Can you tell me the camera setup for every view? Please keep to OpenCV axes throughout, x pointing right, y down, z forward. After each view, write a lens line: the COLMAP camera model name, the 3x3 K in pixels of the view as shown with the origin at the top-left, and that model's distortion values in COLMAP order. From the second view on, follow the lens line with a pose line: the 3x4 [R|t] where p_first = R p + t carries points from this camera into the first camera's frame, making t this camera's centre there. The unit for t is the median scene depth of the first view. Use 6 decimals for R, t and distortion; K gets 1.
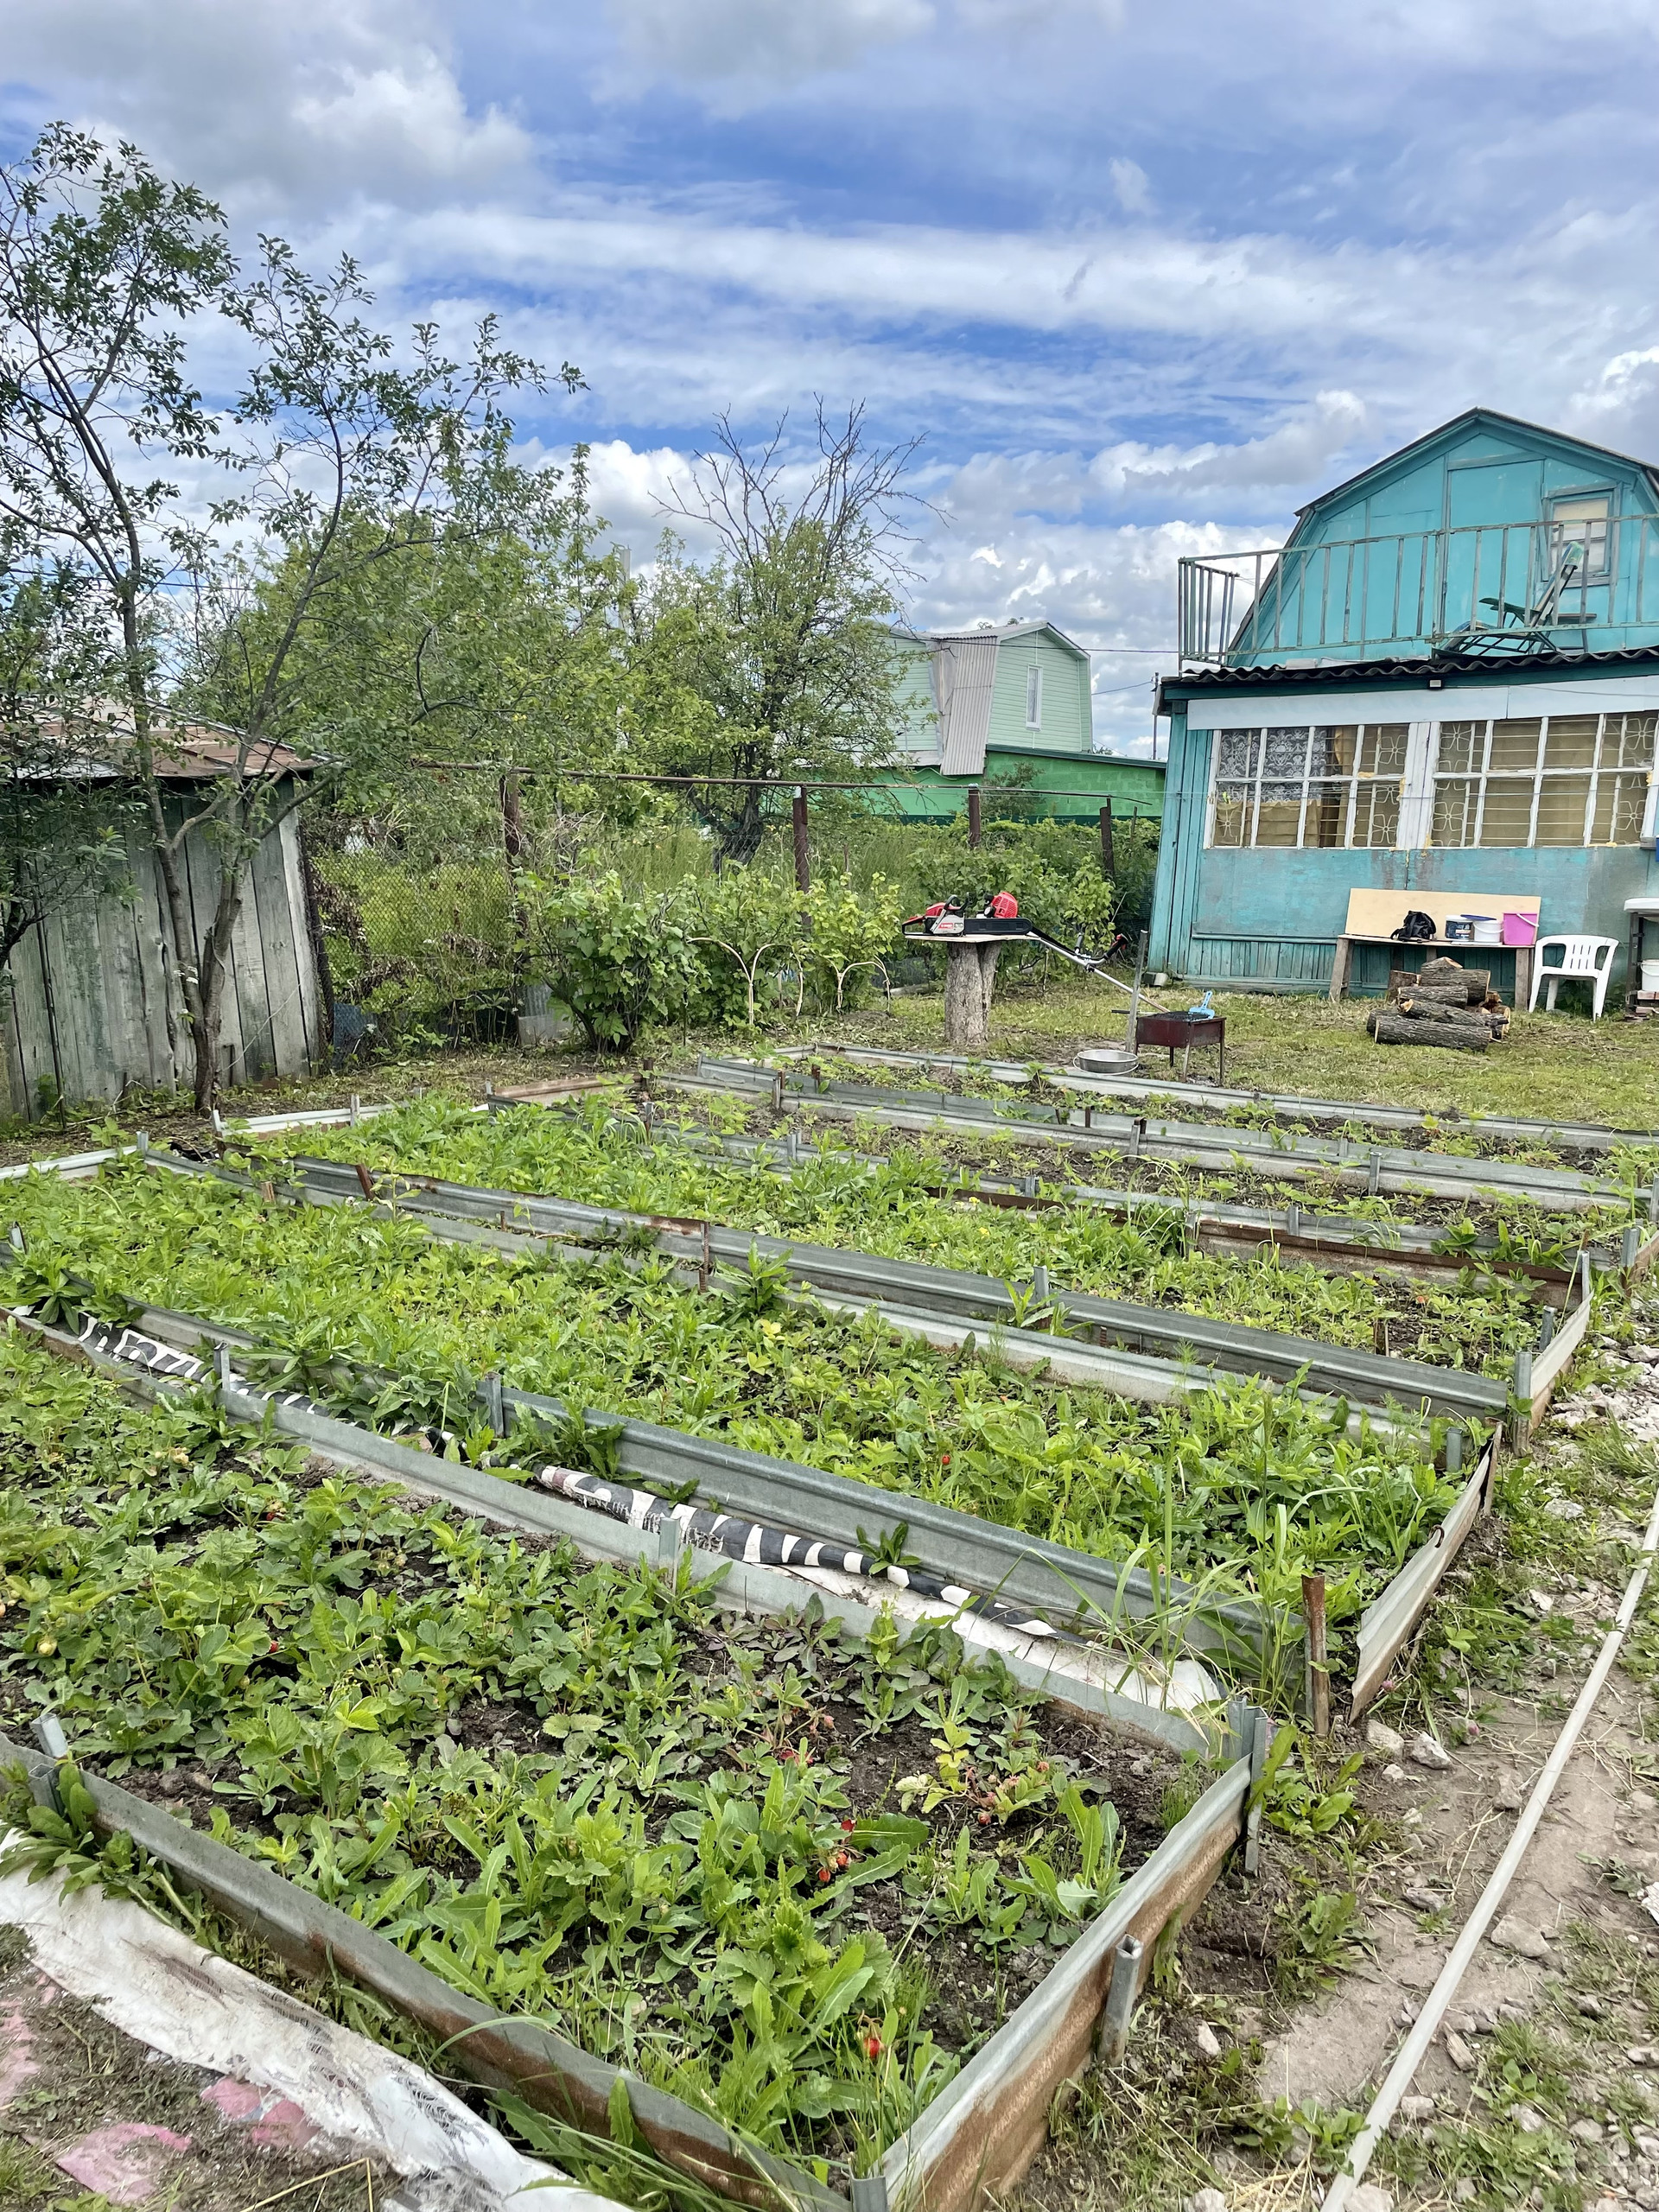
lens RADIAL K [[1659.4, 0, 838.9], [0, 1659.4, 1095.6], [0, 0, 1]] dist [0.075327, -0.097071]
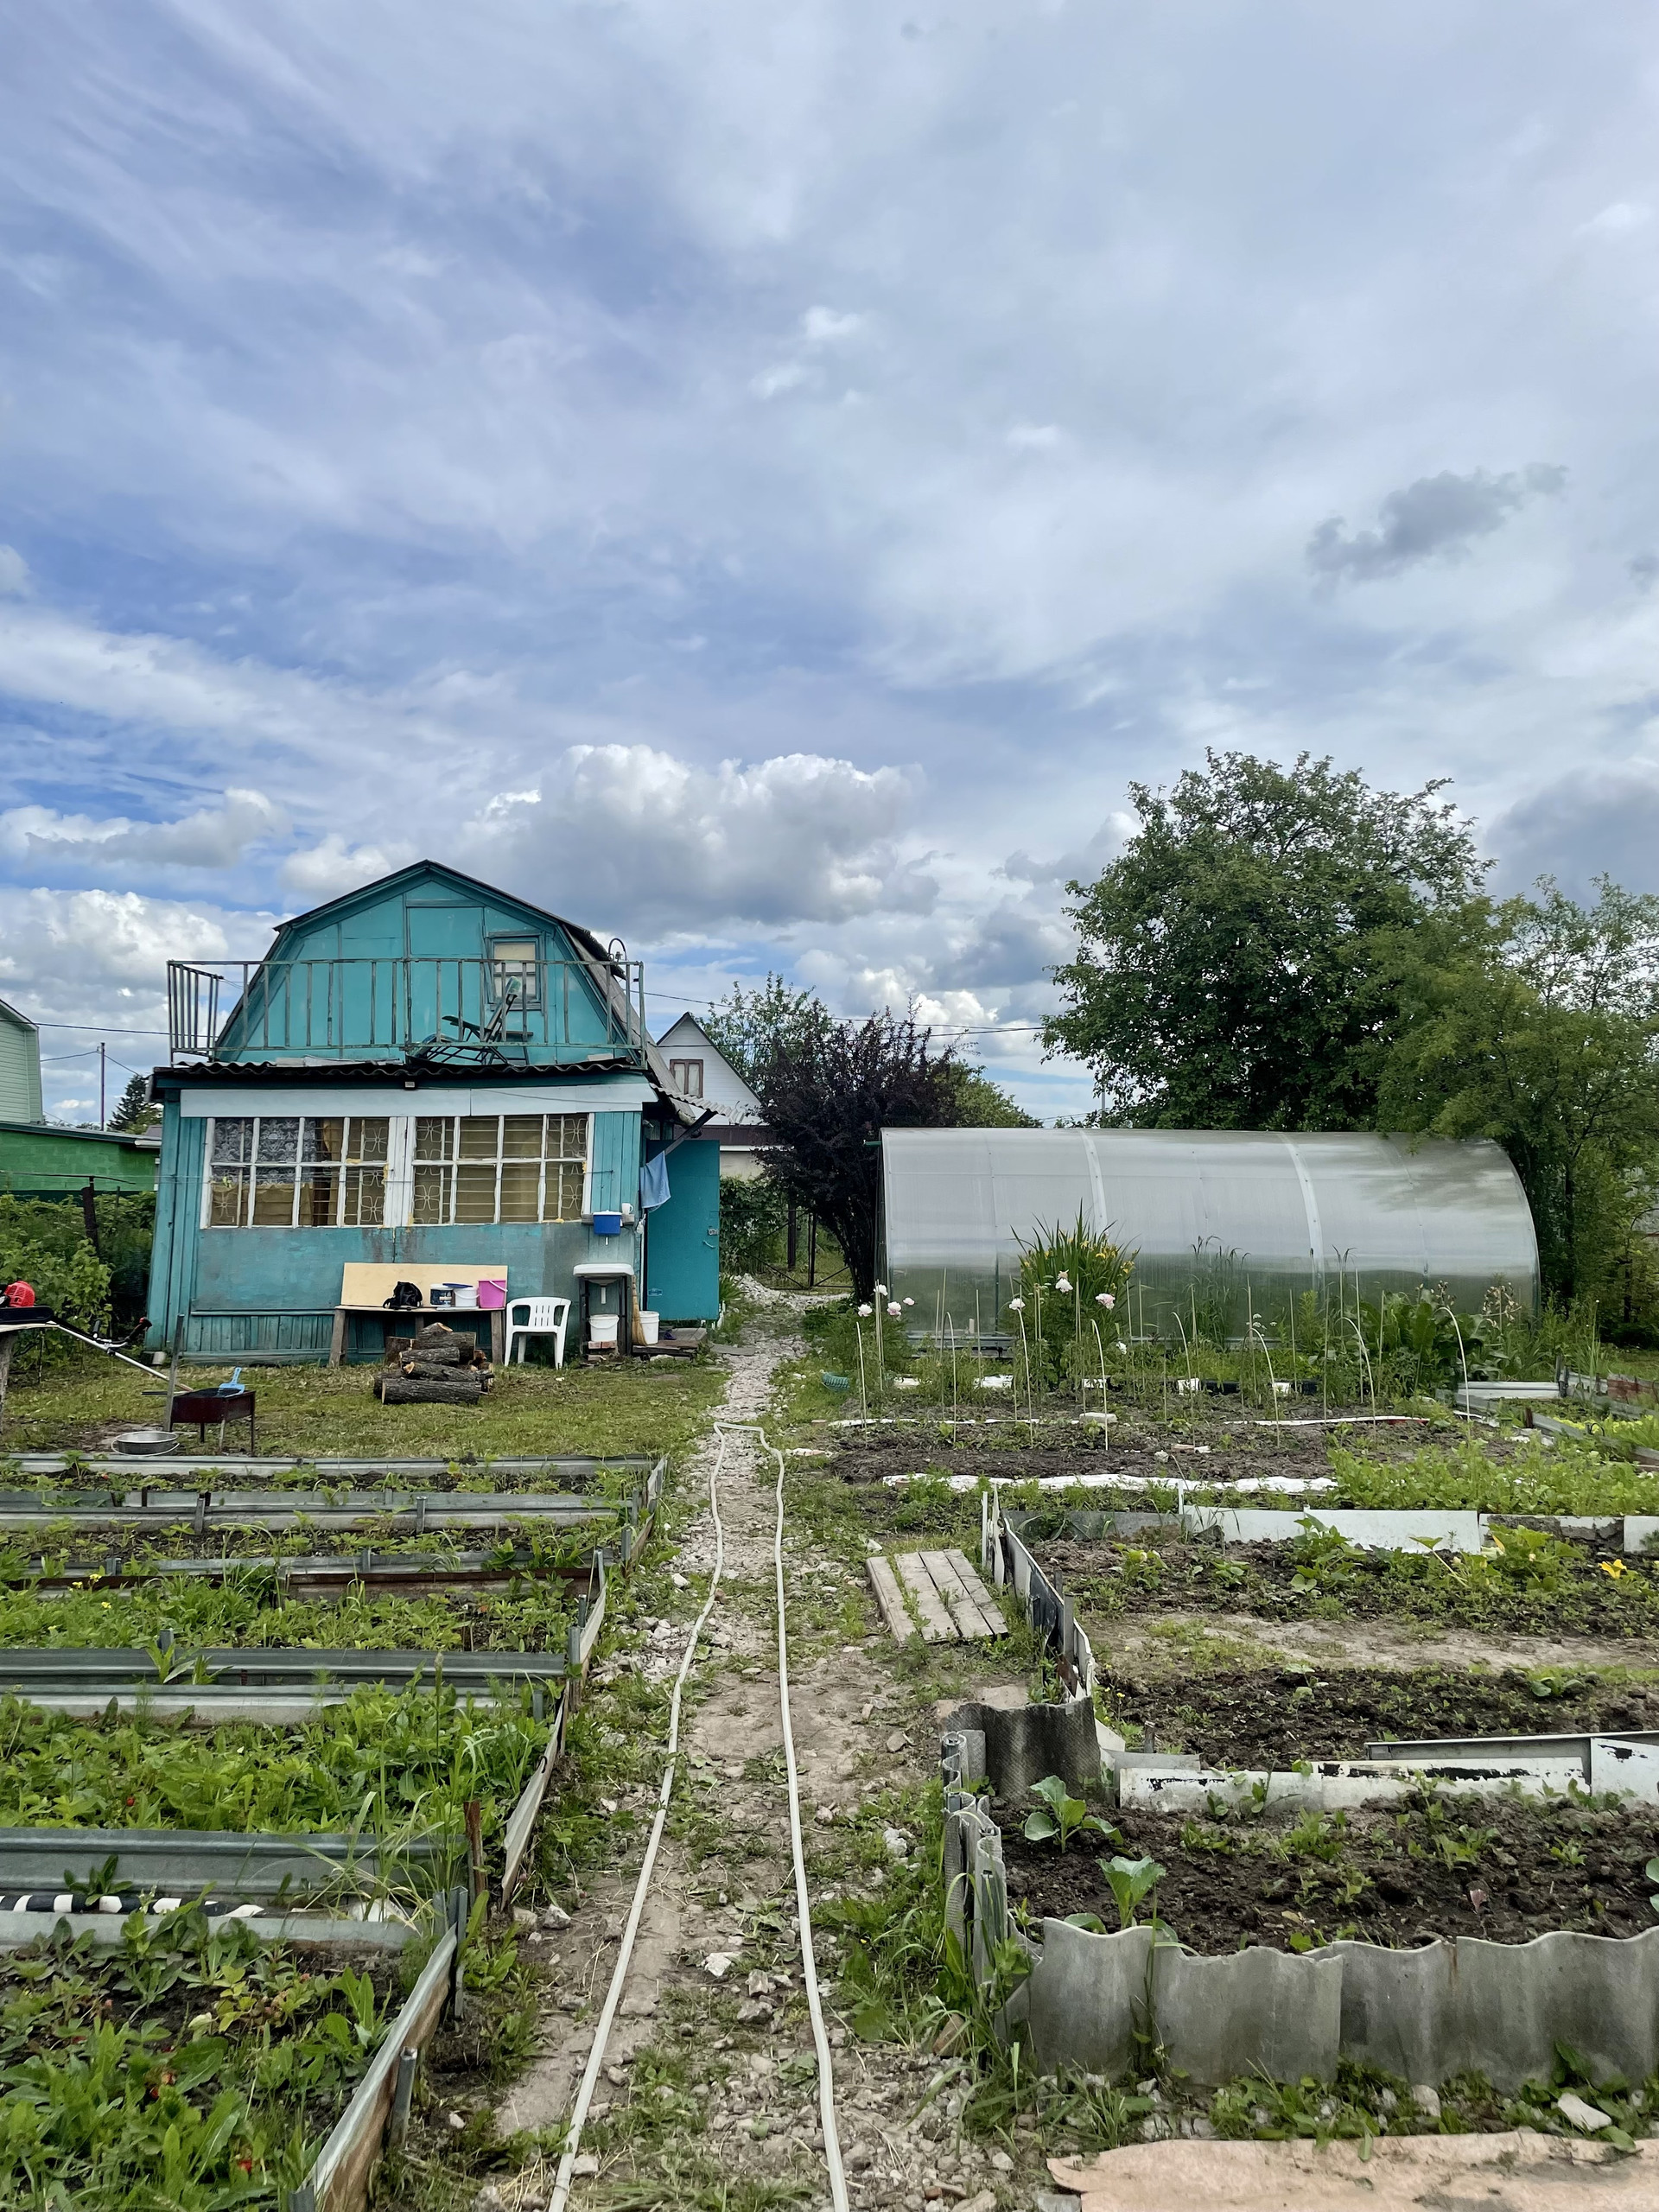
lens RADIAL K [[1659.4, 0, 812.8], [0, 1659.4, 1102.4], [0, 0, 1]] dist [0.075327, -0.097071]
pose [[0.829159, 0.022066, 0.558578, -0.093798], [0.096308, 0.978641, -0.181621, 0.001925], [-0.550655, 0.204388, 0.809324, -0.133774]]
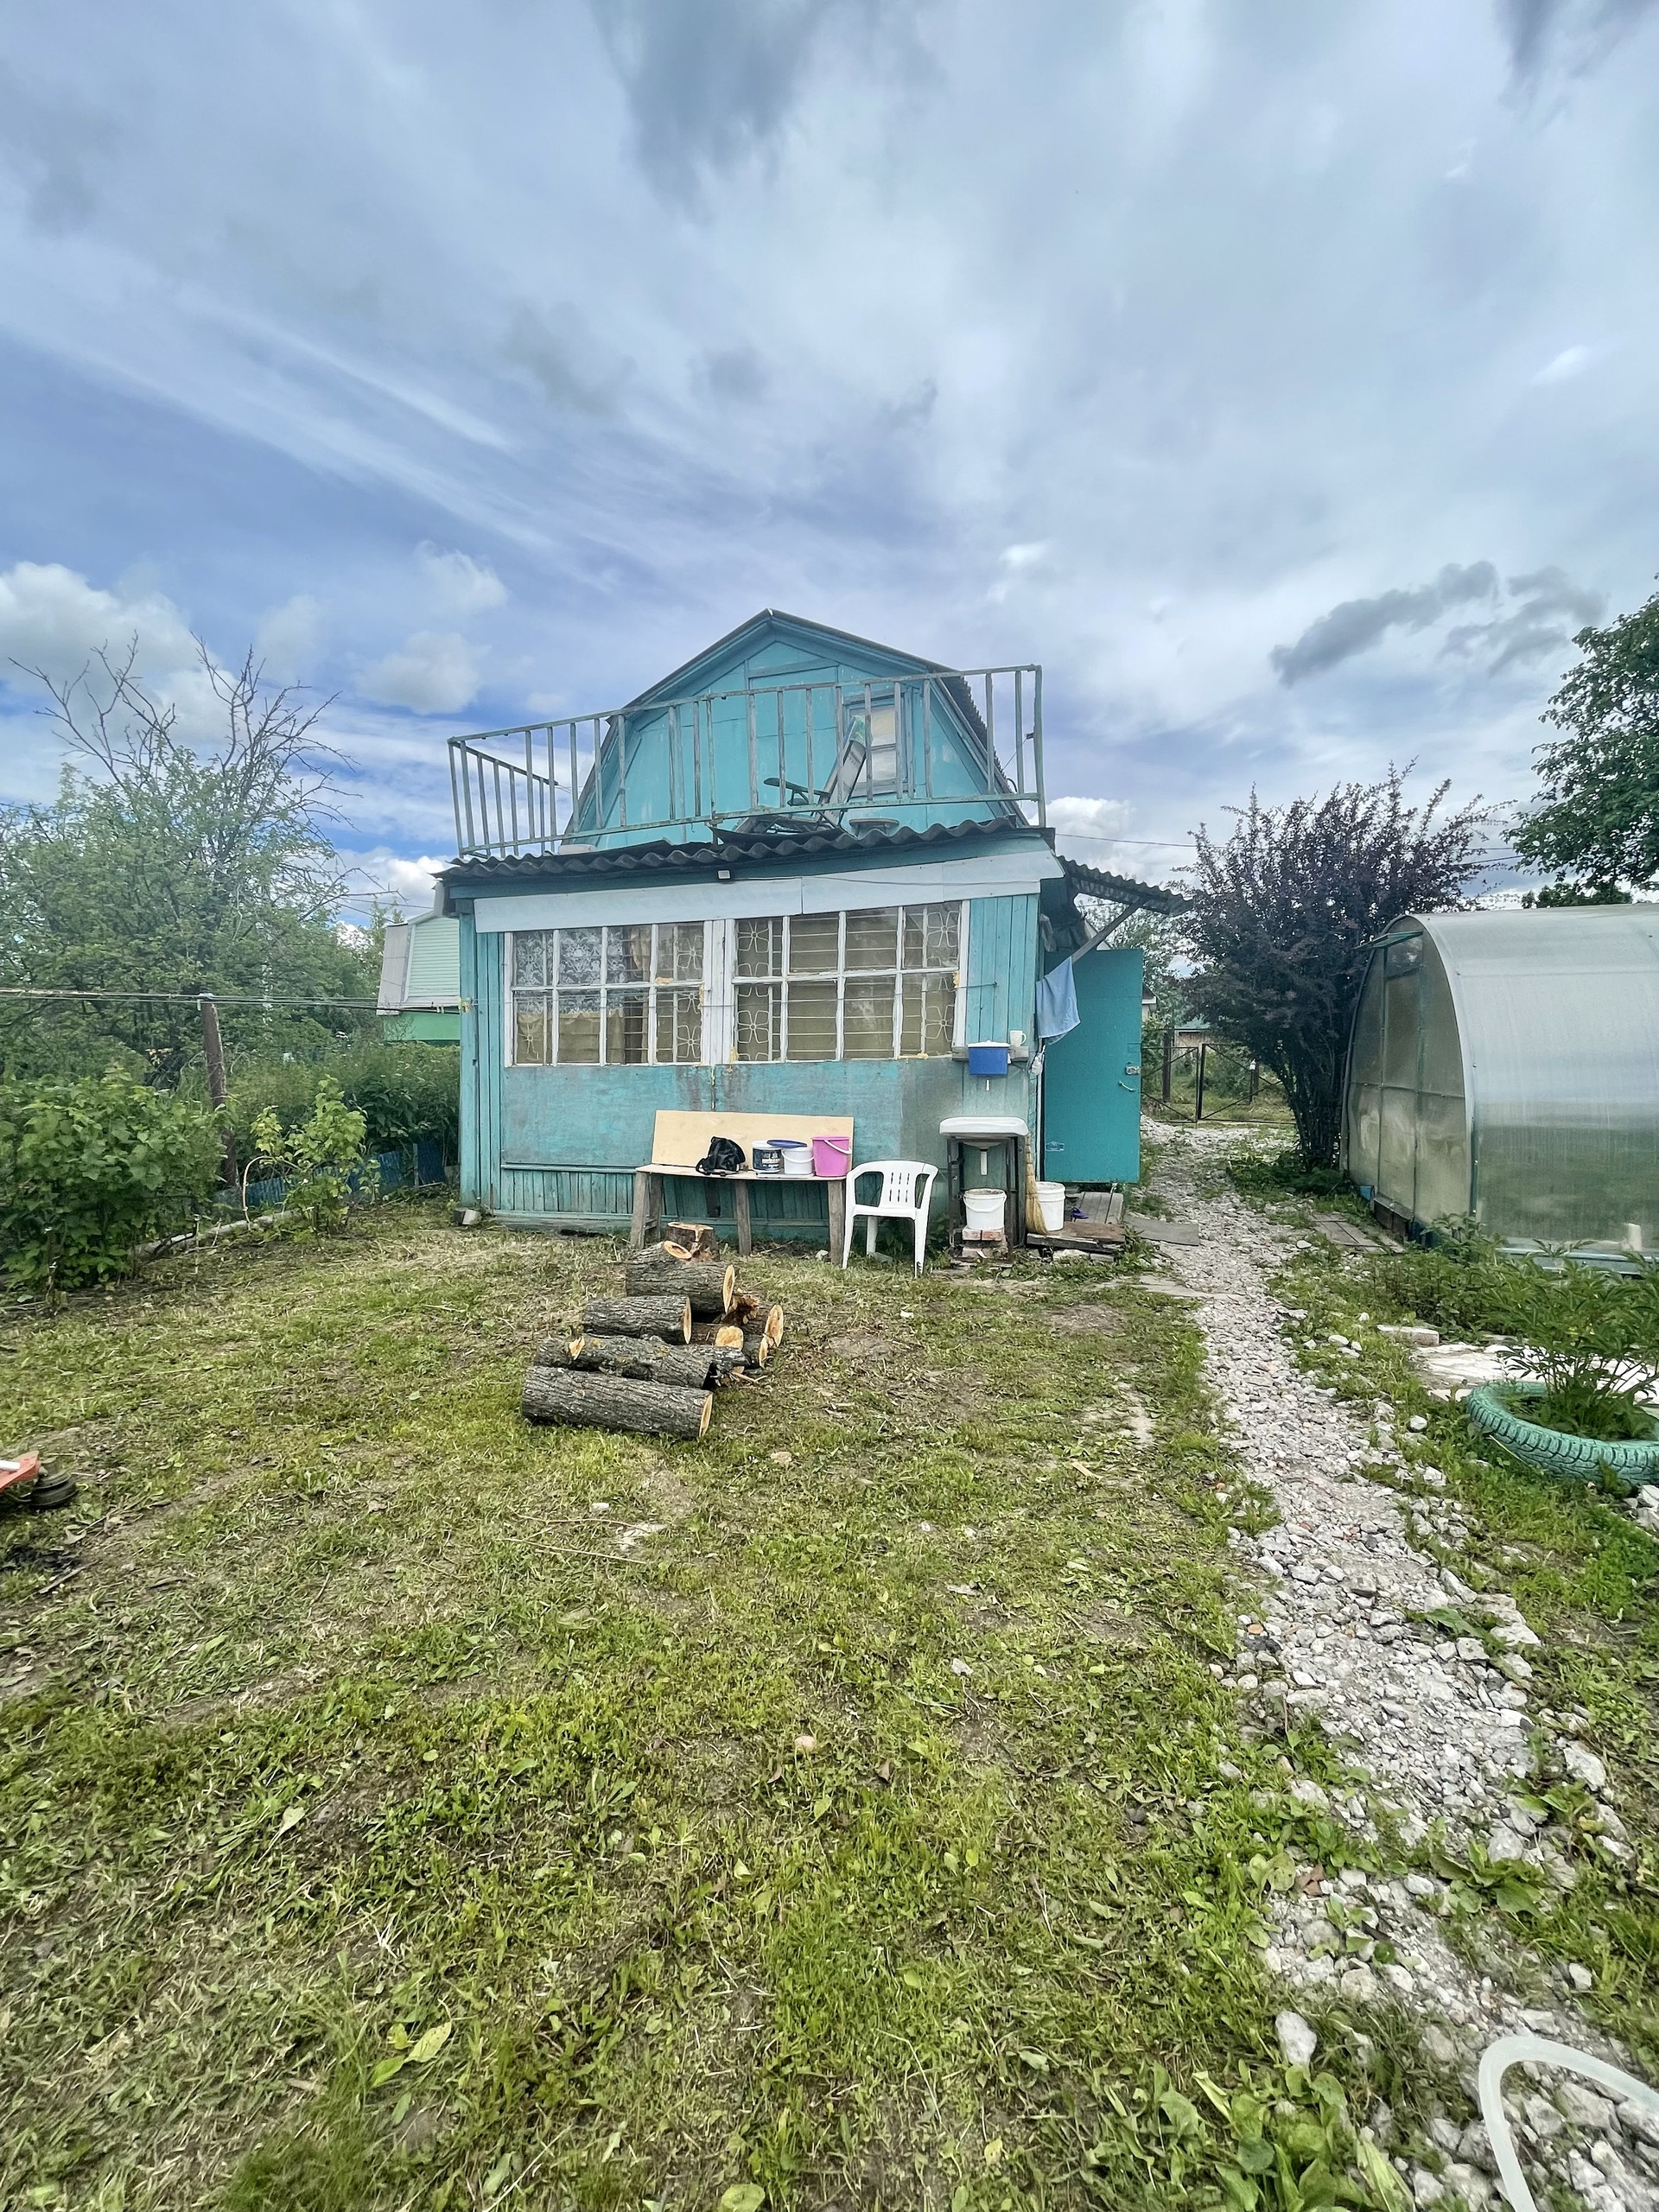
lens RADIAL K [[885.8, 0, 838.6], [0, 885.8, 1111.2], [0, 0, 1]] dist [-0.010243, 0.002607]
pose [[0.959669, -0.035126, 0.278931, 0.486720], [0.060531, 0.994710, -0.082994, -0.144151], [-0.274540, 0.096530, 0.956718, 0.970596]]
